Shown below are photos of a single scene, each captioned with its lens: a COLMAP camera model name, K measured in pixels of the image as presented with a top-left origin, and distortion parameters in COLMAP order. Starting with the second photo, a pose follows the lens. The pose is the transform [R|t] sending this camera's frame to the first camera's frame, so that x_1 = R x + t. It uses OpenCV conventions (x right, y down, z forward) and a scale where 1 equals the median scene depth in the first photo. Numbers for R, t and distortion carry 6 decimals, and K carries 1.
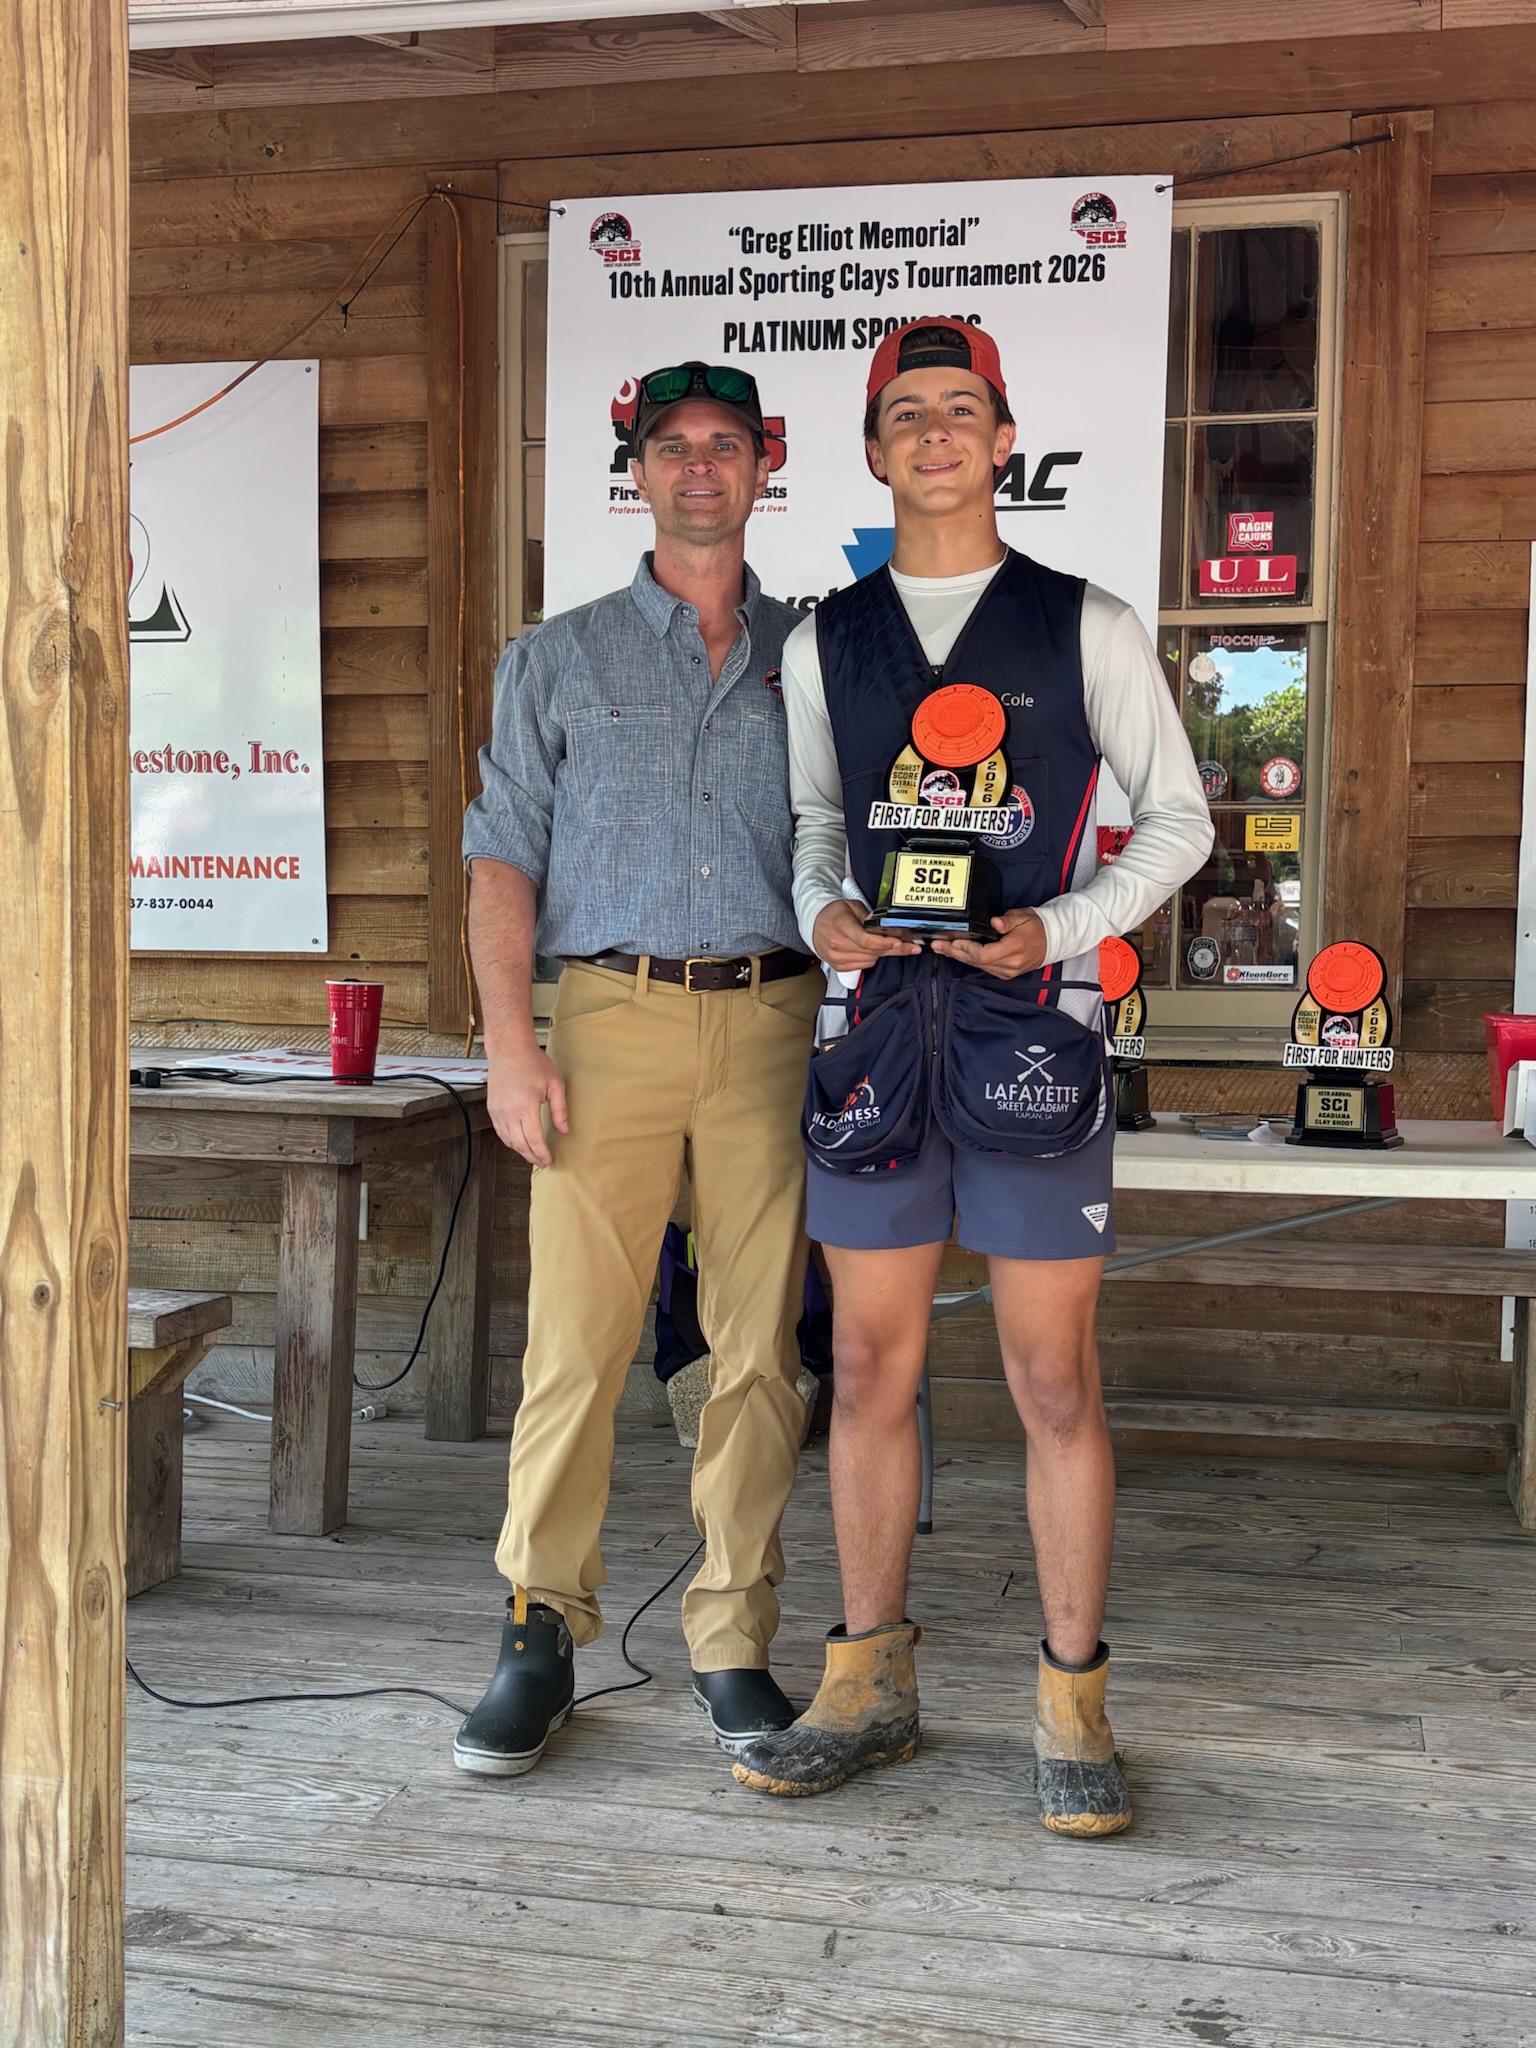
lens RADIAL K [[2472.7, 0, 788.9], [0, 2472.7, 1053.6], [0, 0, 1]] dist [0.005888, 0.000000]
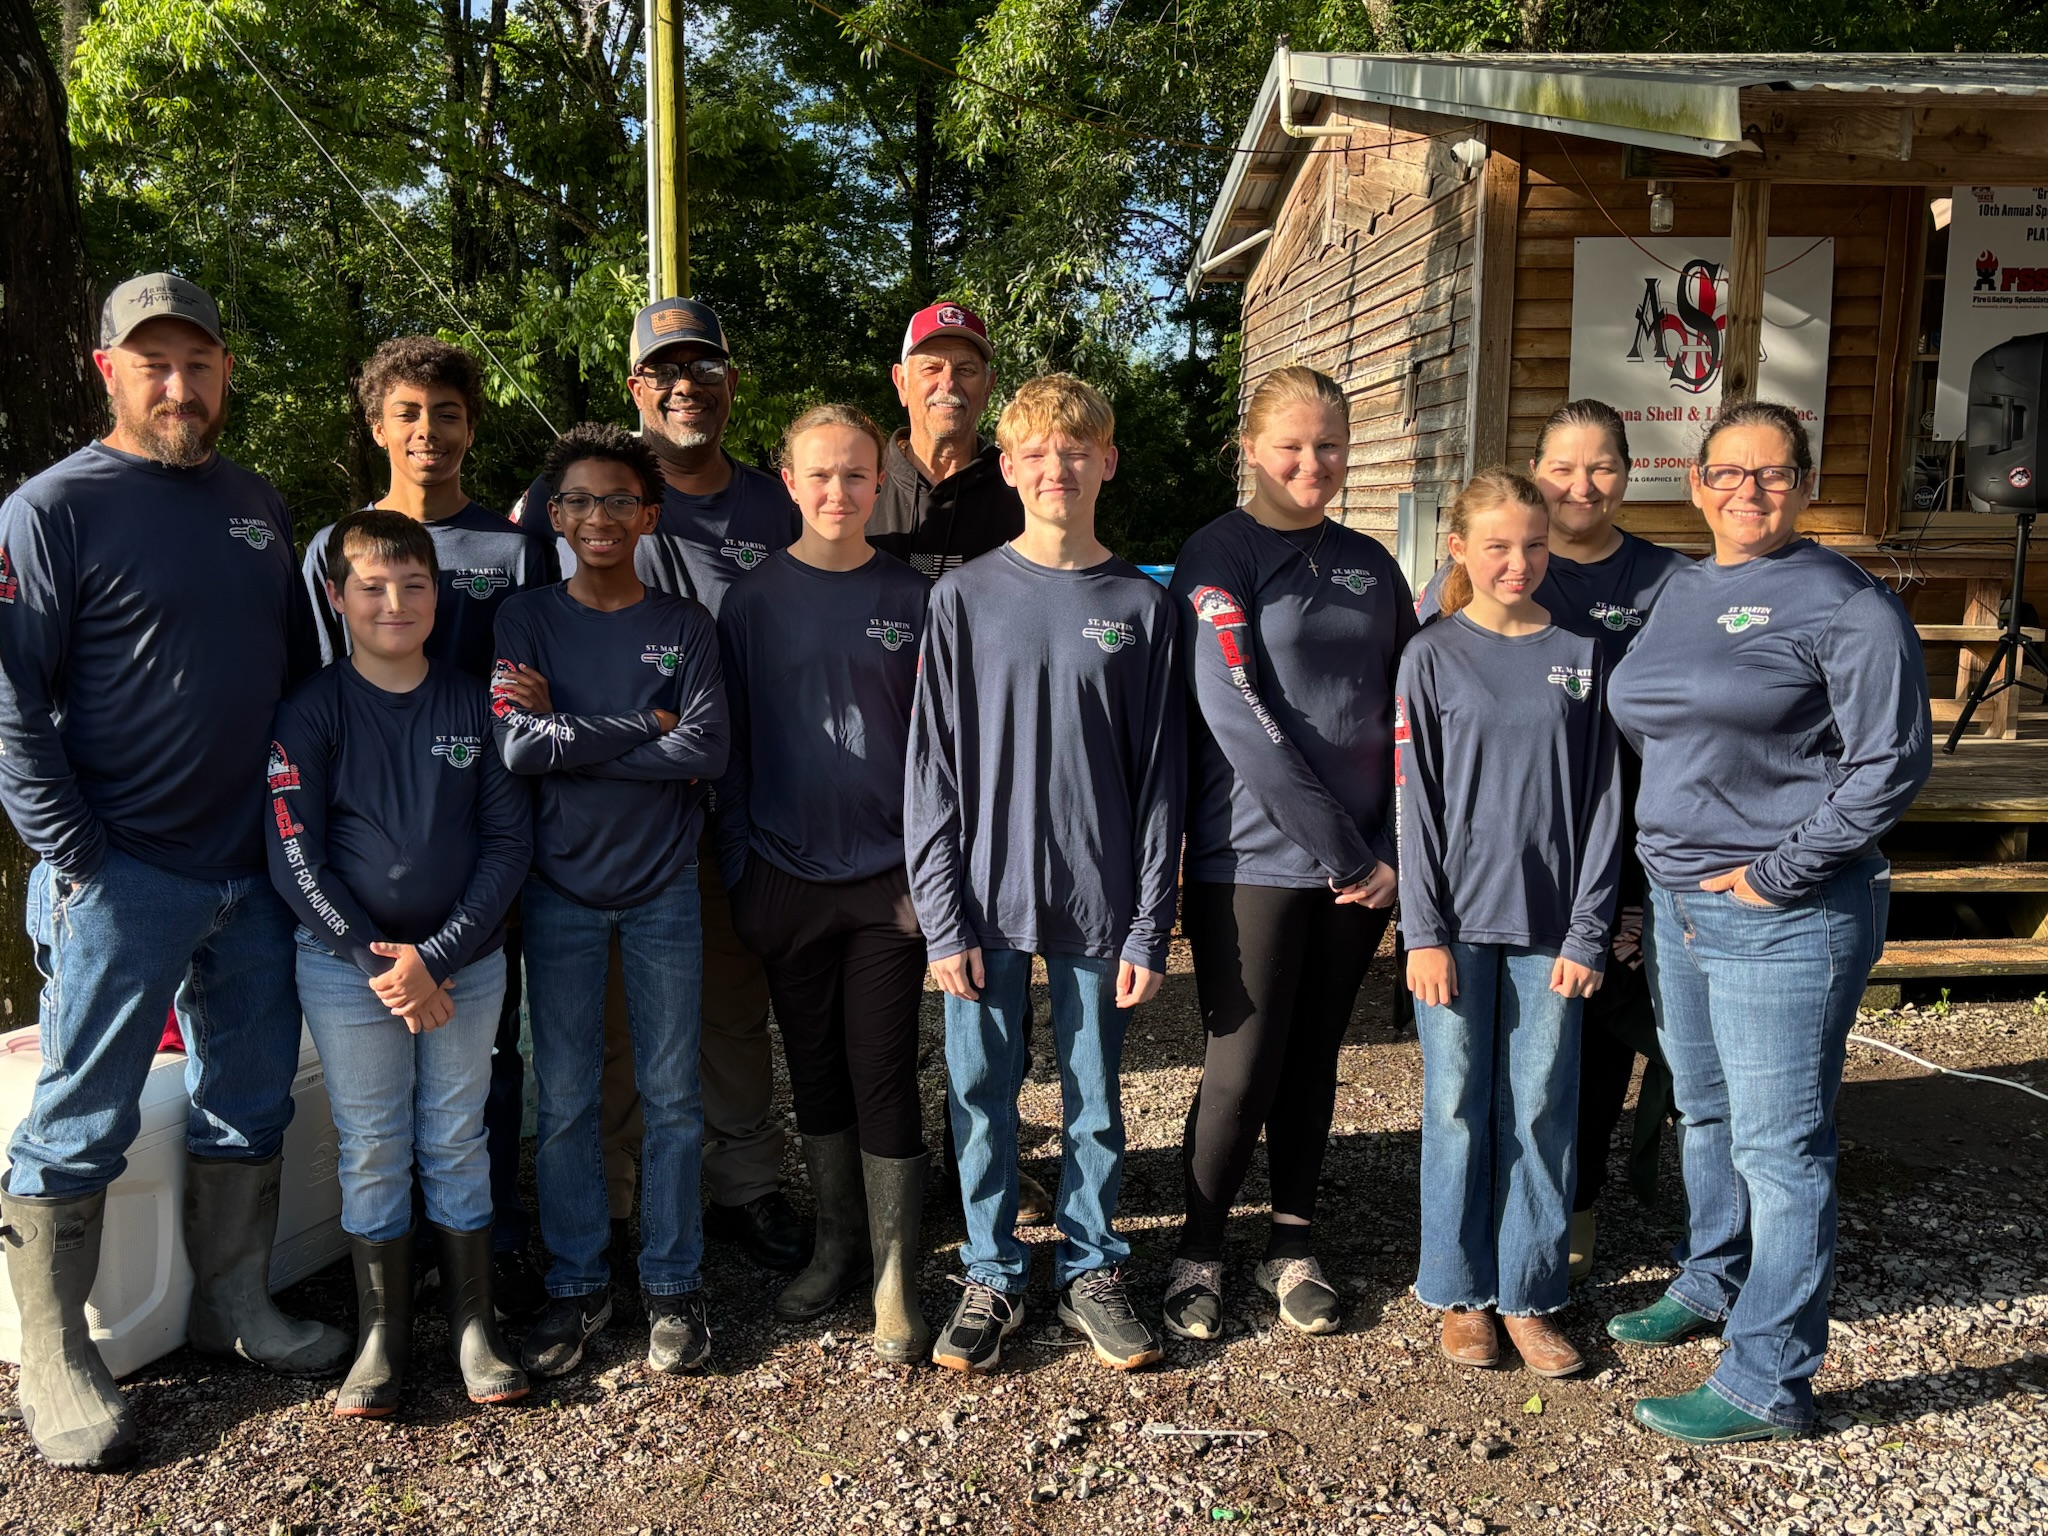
lens RADIAL K [[2004.4, 0, 1022.5], [0, 2004.4, 770.4], [0, 0, 1]] dist [0.020544, 0.000000]
pose [[0.978982, -0.034640, 0.200982, -1.426882], [0.019418, 0.996825, 0.077223, 0.055770], [-0.203018, -0.071697, 0.976546, -0.753371]]
